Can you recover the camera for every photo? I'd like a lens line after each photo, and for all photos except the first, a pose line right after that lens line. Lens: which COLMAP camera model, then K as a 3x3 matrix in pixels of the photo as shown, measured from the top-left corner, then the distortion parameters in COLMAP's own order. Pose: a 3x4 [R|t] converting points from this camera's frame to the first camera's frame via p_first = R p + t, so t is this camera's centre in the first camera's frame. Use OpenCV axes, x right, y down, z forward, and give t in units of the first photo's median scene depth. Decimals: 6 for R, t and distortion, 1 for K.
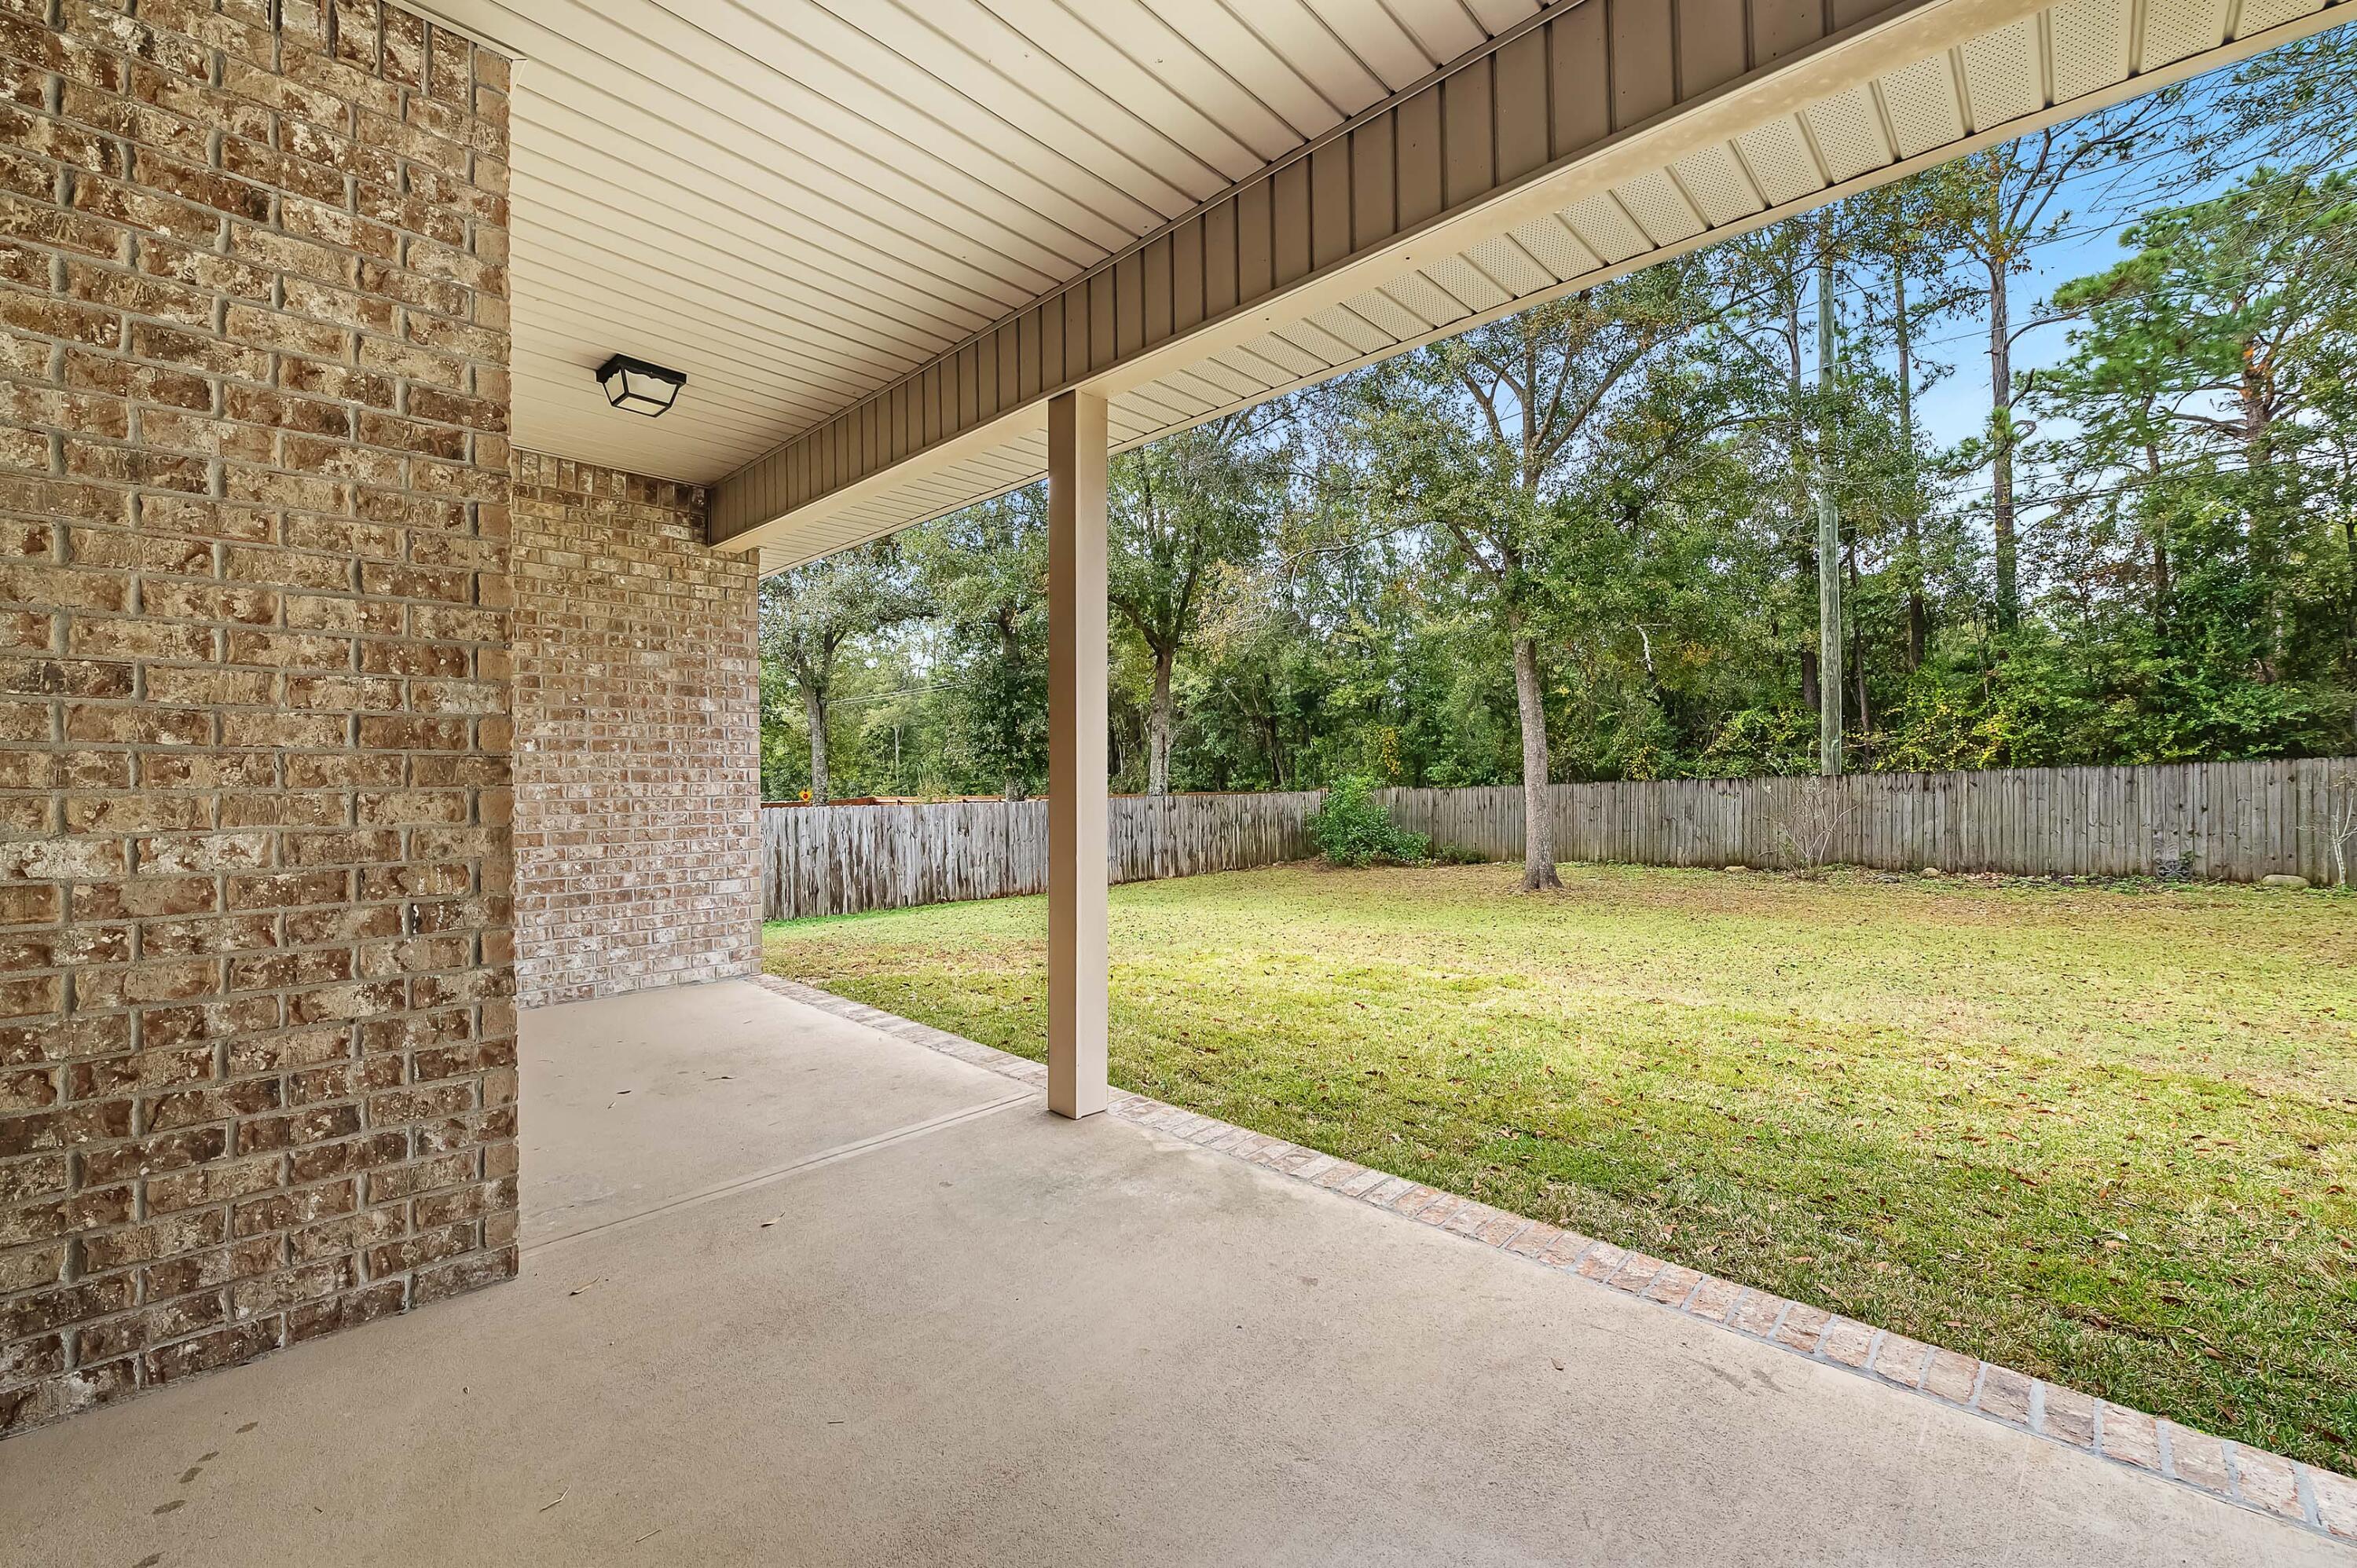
lens RADIAL K [[949.6, 0, 1186.4], [0, 949.6, 777.2], [0, 0, 1]] dist [-0.008630, 0.001294]
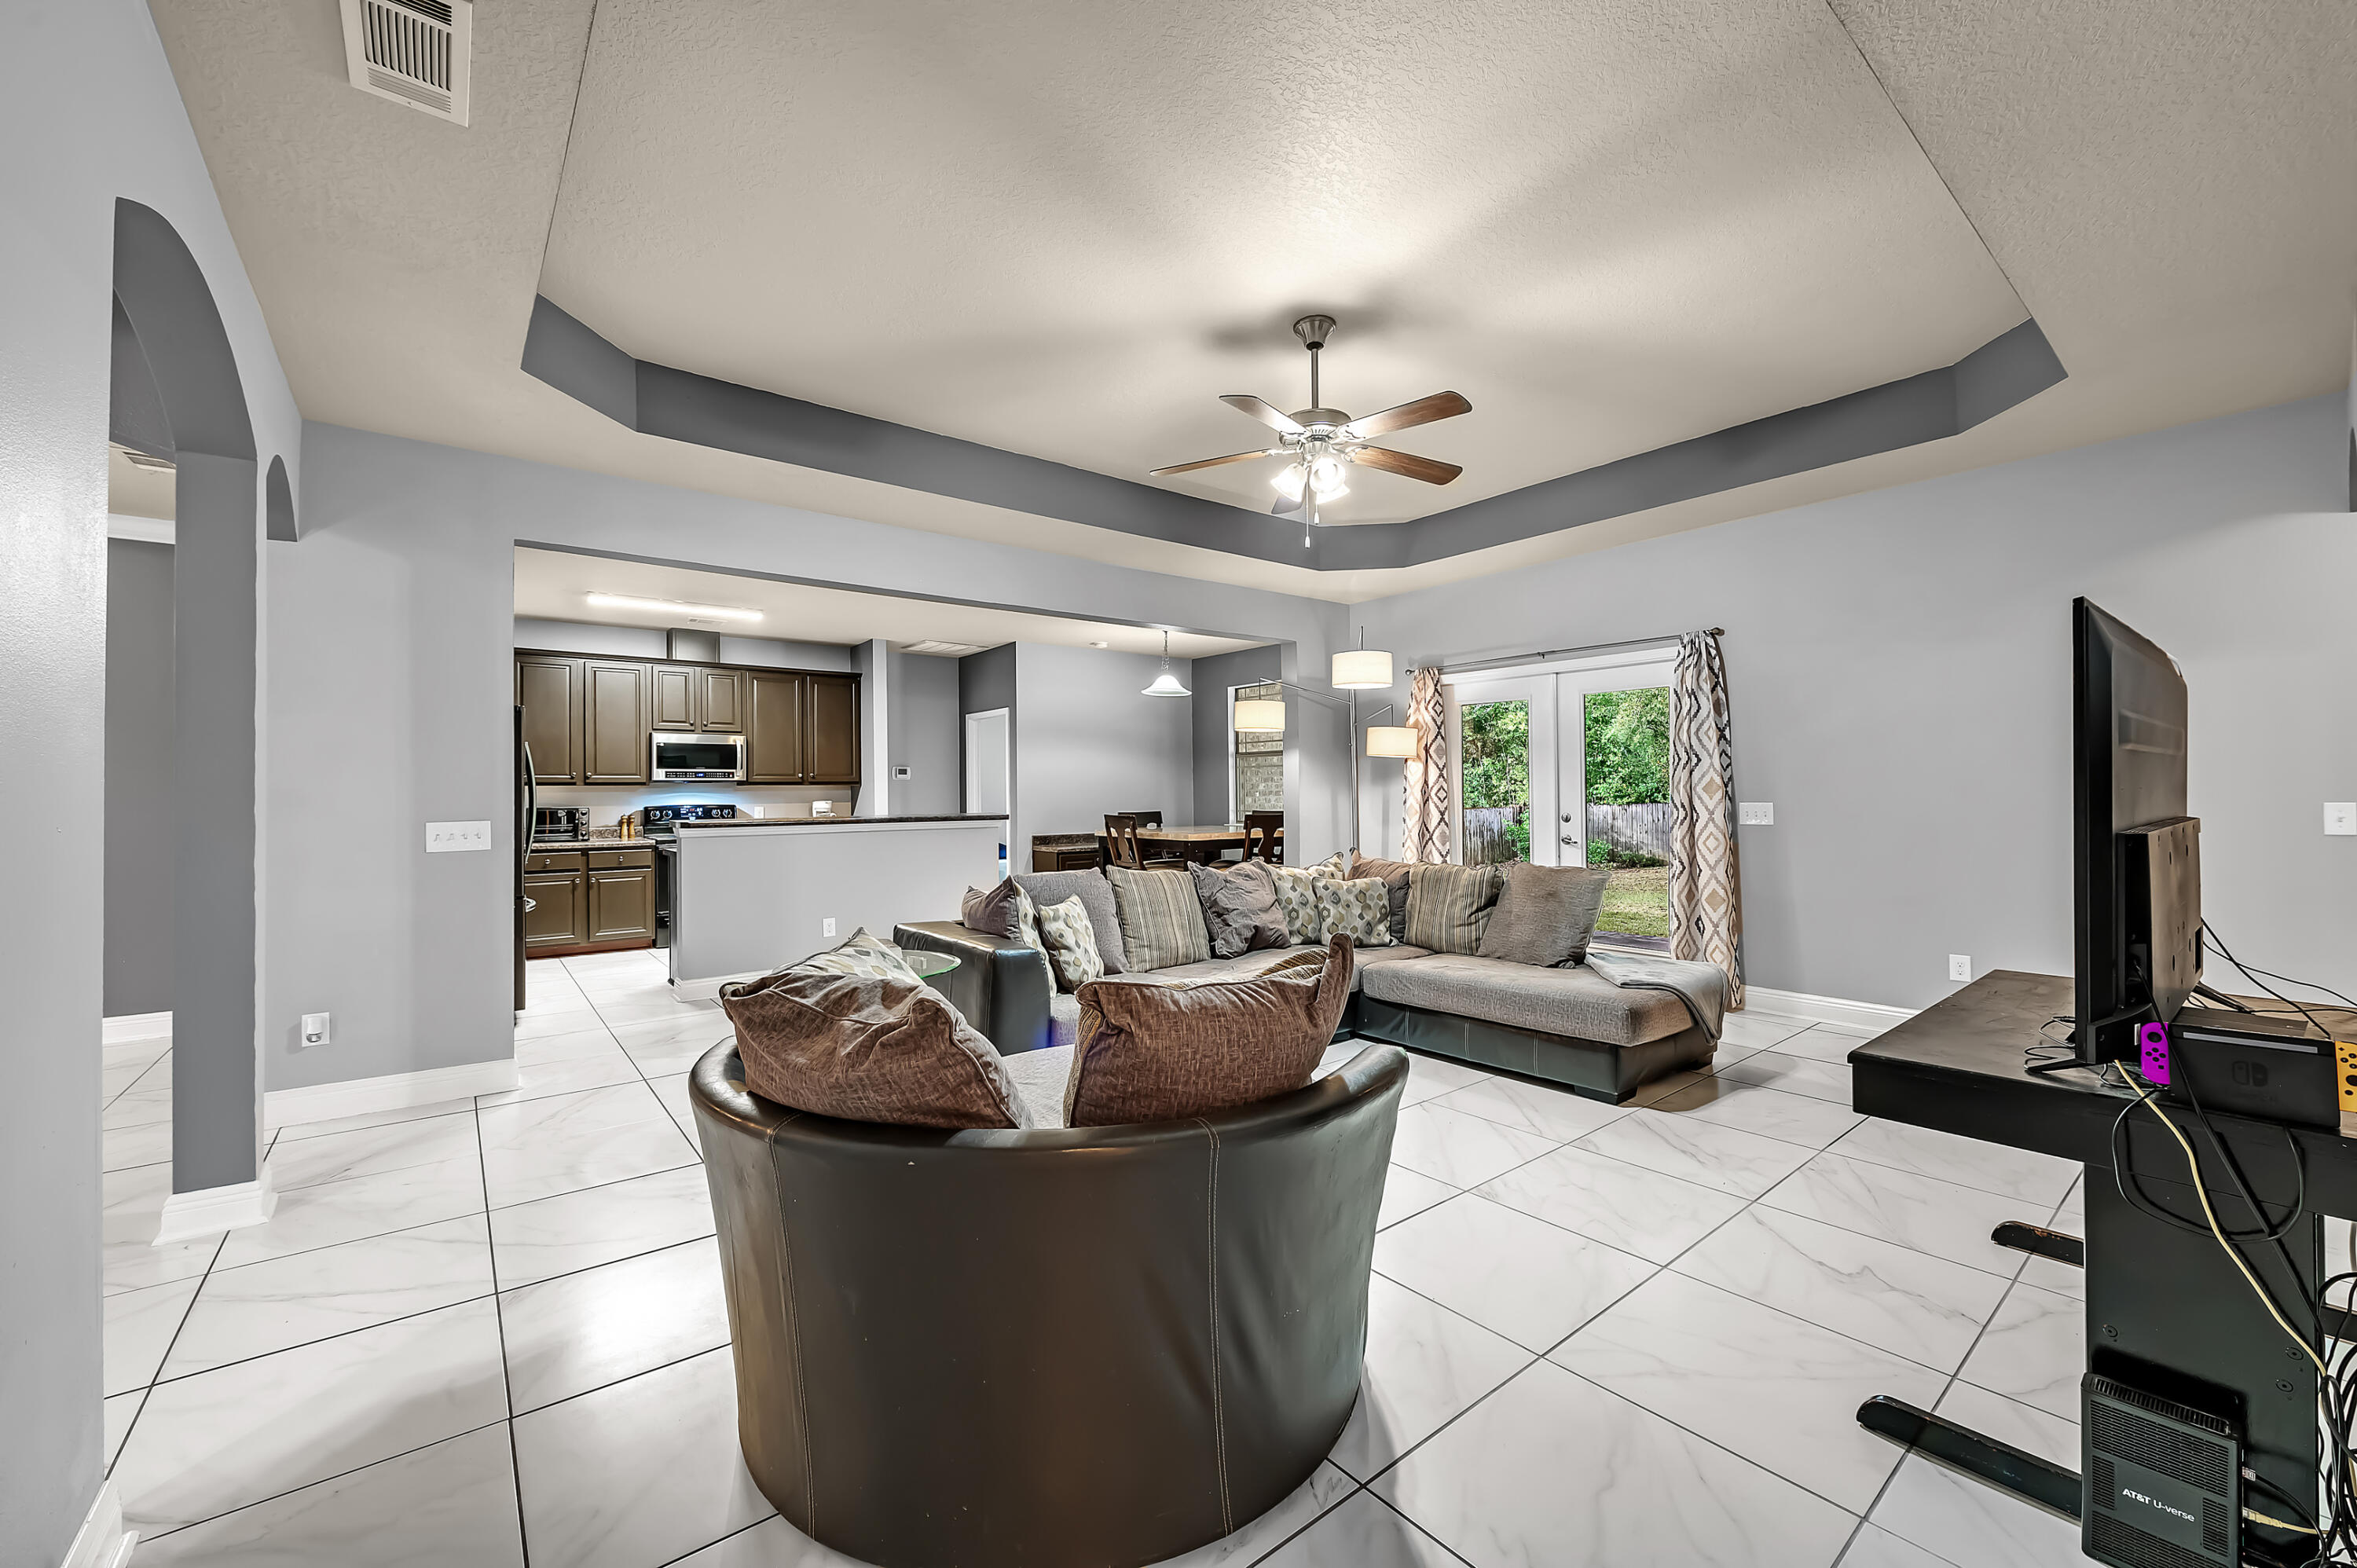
lens RADIAL K [[949.6, 0, 1172.9], [0, 949.6, 783.6], [0, 0, 1]] dist [-0.008630, 0.001294]
pose [[0.989415, -0.006457, -0.144970, -1.218472], [0.005362, 0.999954, -0.007944, -0.090613], [0.145014, 0.007082, 0.989404, -2.872559]]
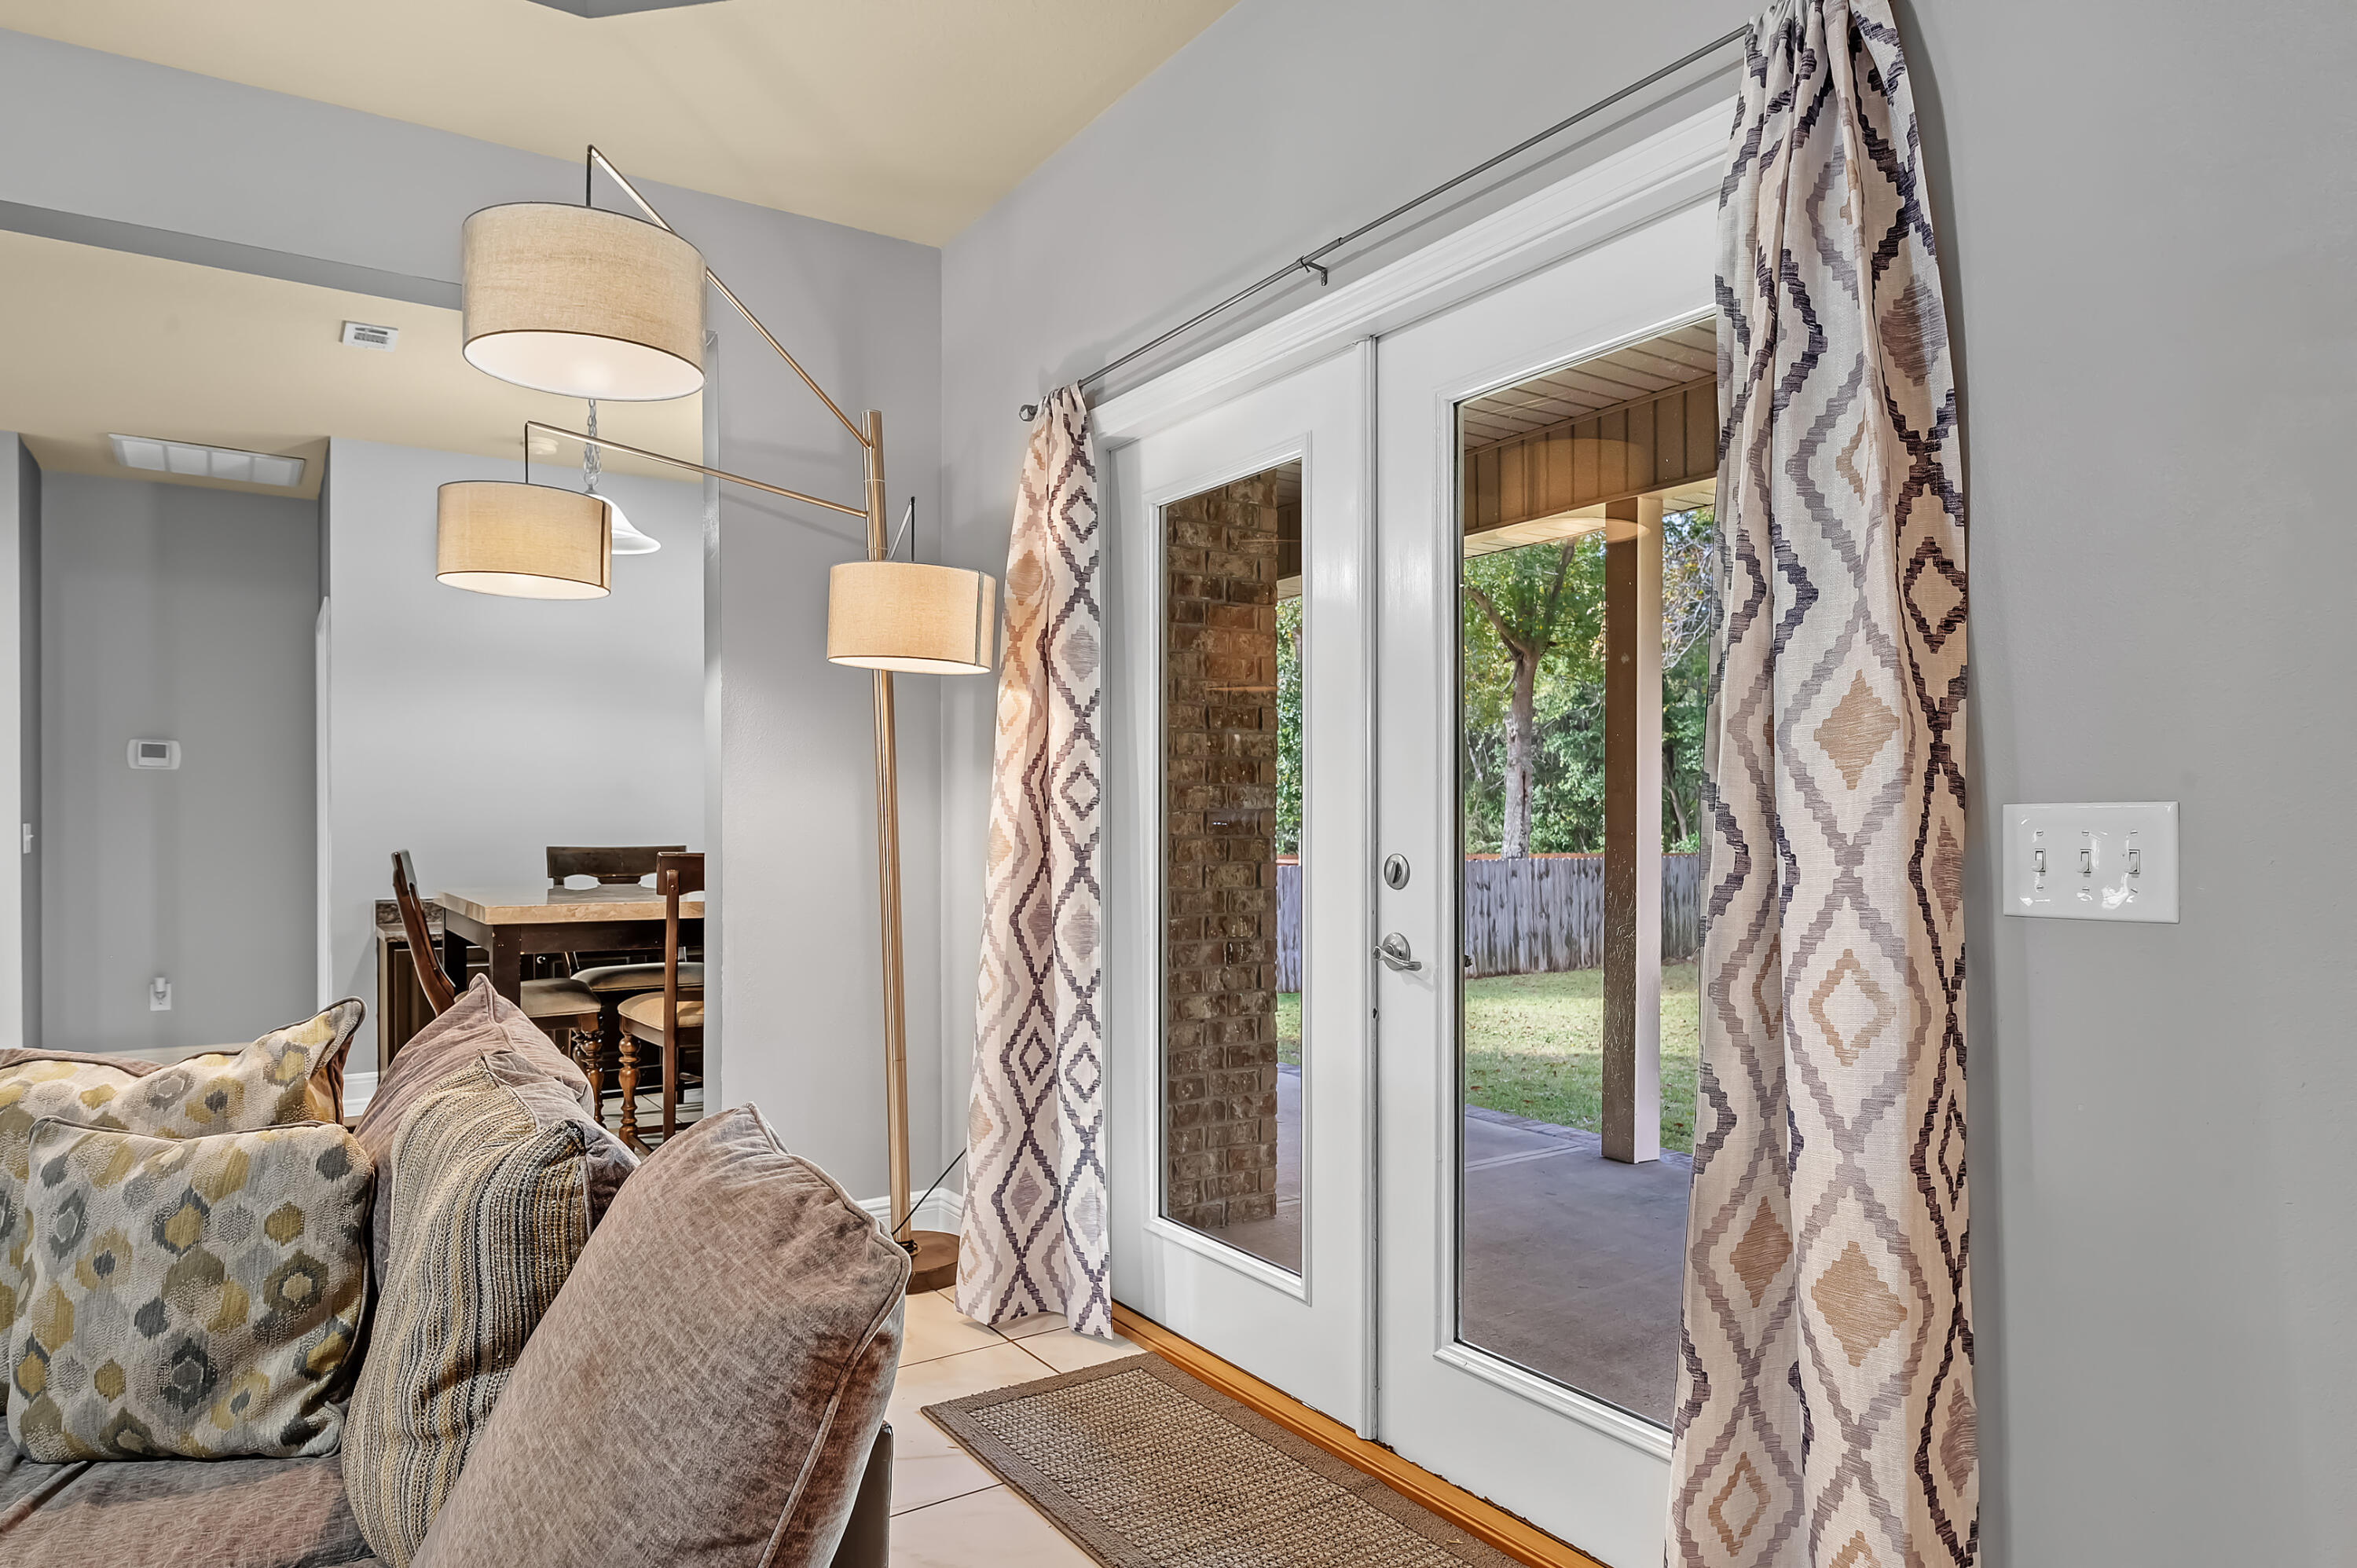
lens RADIAL K [[1428.8, 0, 1193.1], [0, 1428.8, 832.1], [0, 0, 1]] dist [0.002945, 0.000545]
pose [[0.976304, 0.005134, -0.216341, -0.385126], [-0.004198, 0.999980, 0.004784, -0.041522], [0.216361, -0.003763, 0.976306, -1.073240]]
